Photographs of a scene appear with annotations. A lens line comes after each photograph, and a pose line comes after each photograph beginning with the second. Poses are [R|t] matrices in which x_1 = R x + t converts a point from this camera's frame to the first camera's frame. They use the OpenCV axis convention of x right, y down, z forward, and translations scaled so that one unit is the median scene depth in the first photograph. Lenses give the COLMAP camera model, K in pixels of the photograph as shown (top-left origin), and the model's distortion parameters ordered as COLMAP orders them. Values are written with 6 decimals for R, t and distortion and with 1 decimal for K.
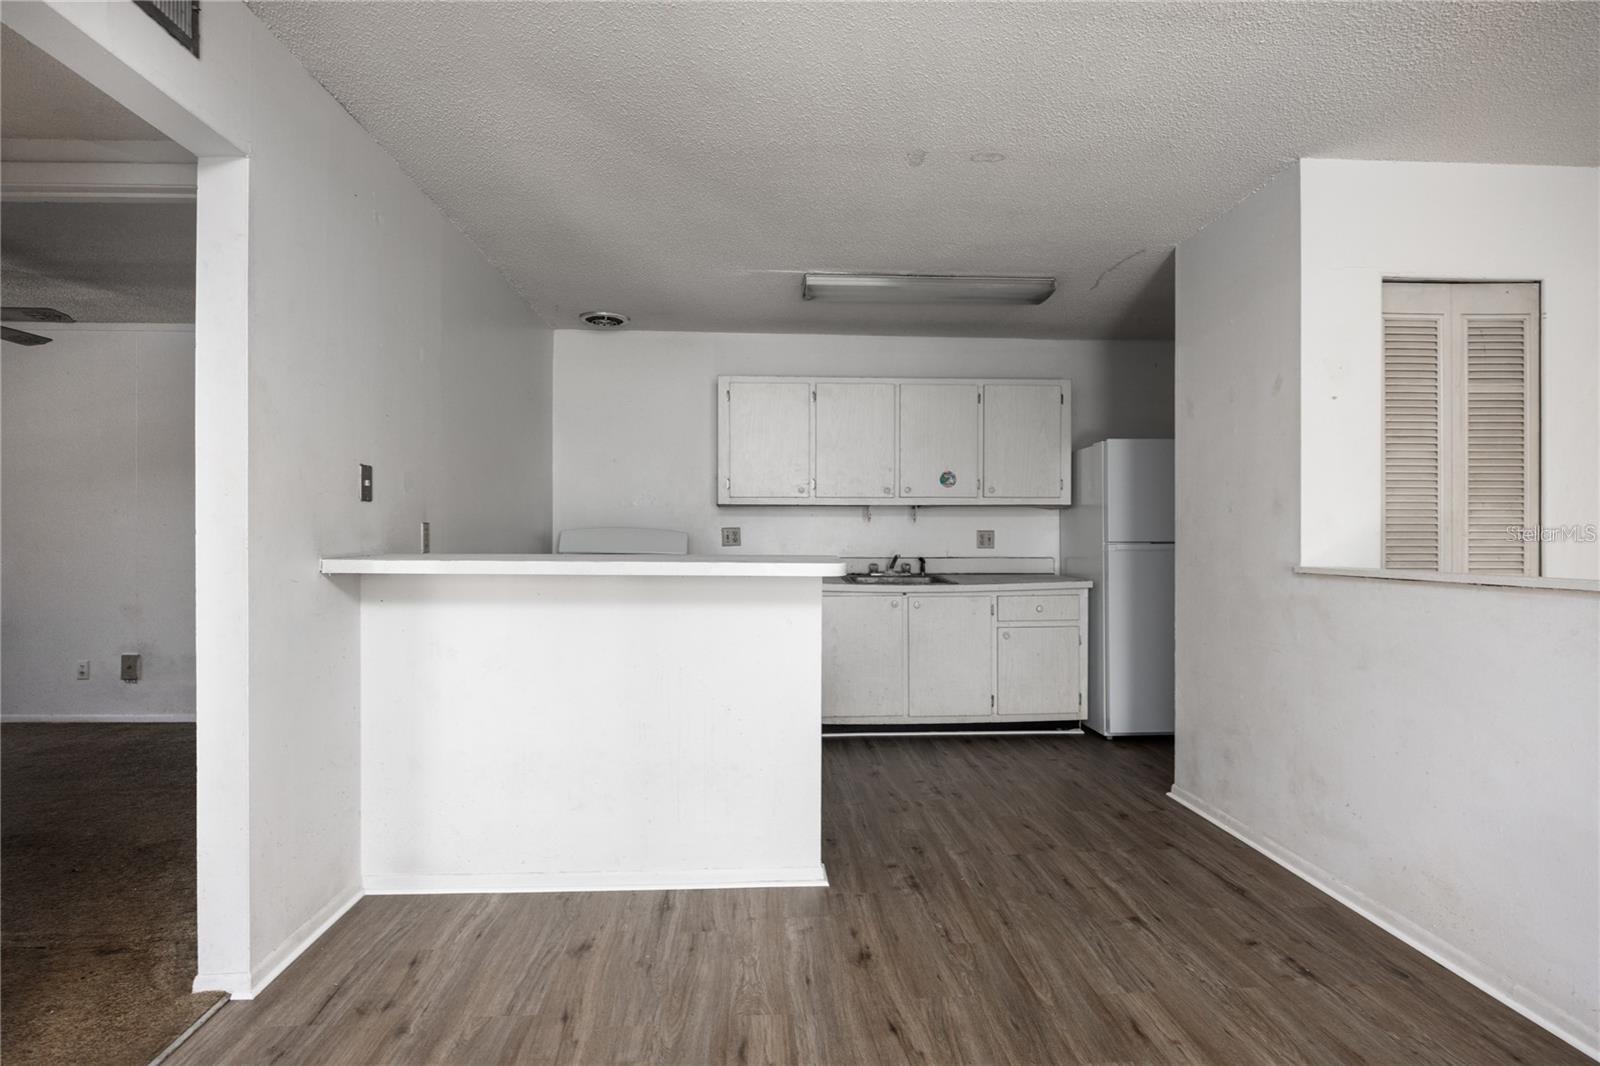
lens RADIAL K [[837.2, 0, 801.5], [0, 837.2, 539.5], [0, 0, 1]] dist [-0.005310, -0.000323]
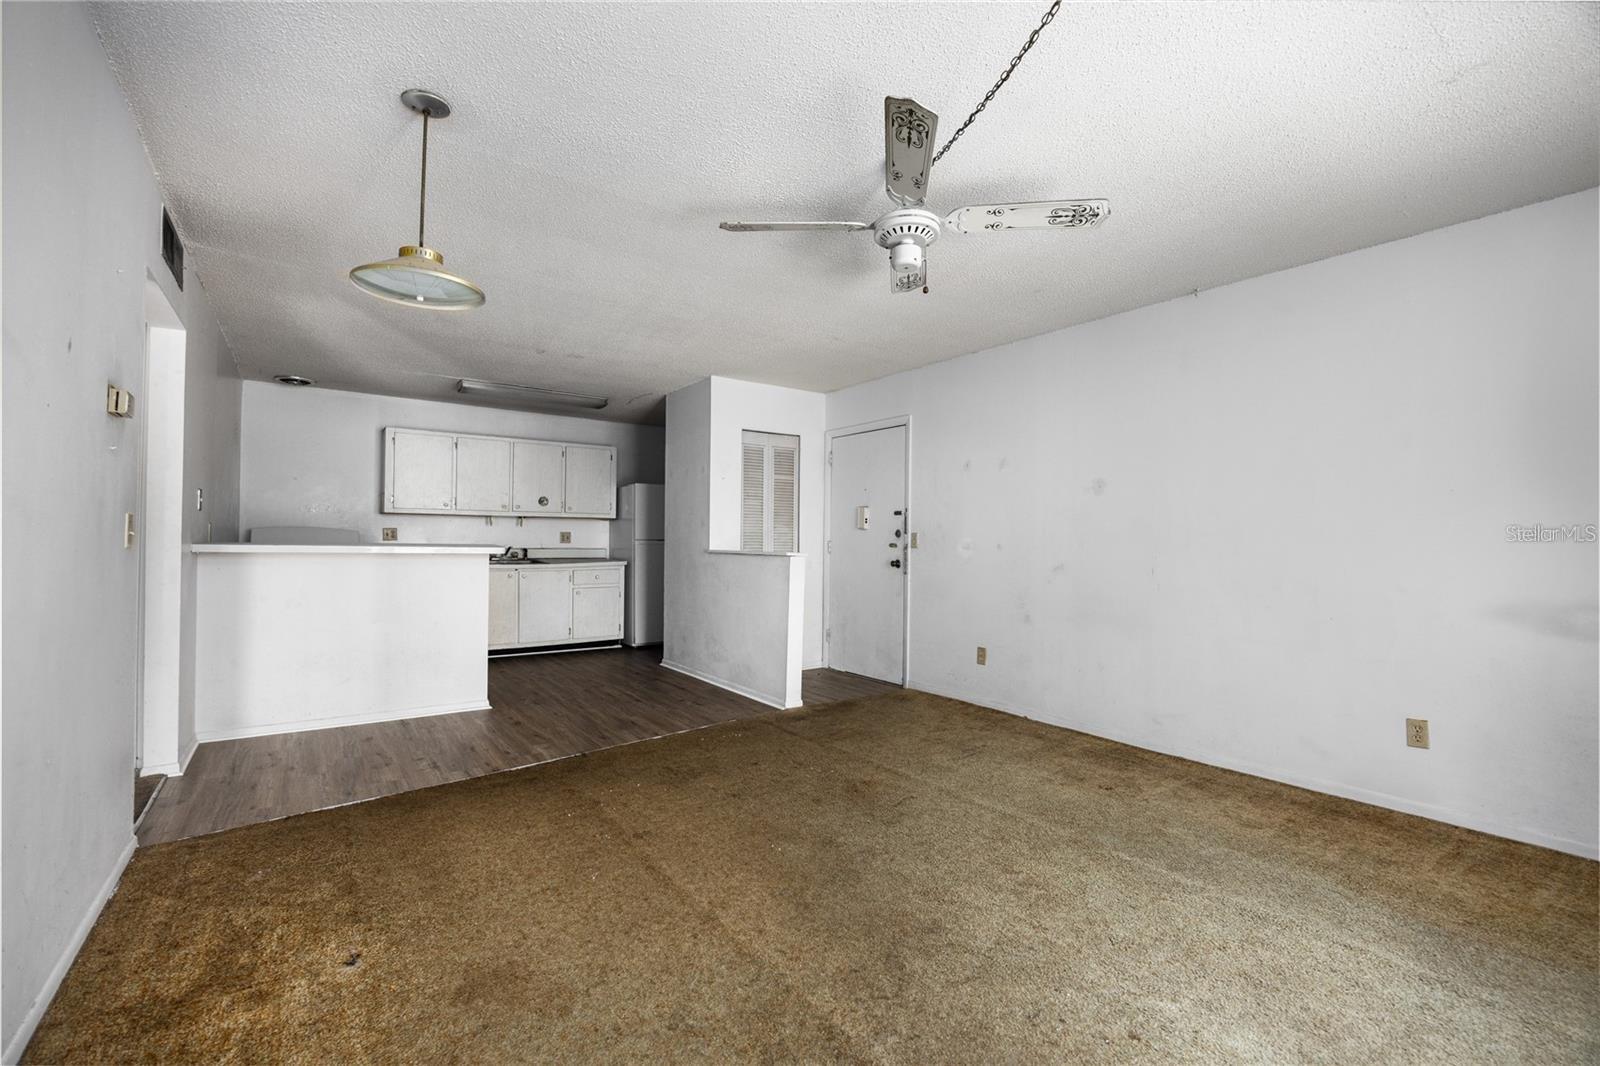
lens RADIAL K [[687.5, 0, 794.2], [0, 687.5, 535.3], [0, 0, 1]] dist [-0.014090, 0.000584]
pose [[0.849656, 0.010879, 0.527225, -0.201948], [-0.007513, 0.999935, -0.008526, 0.006107], [-0.527283, 0.003283, 0.849683, -0.711931]]
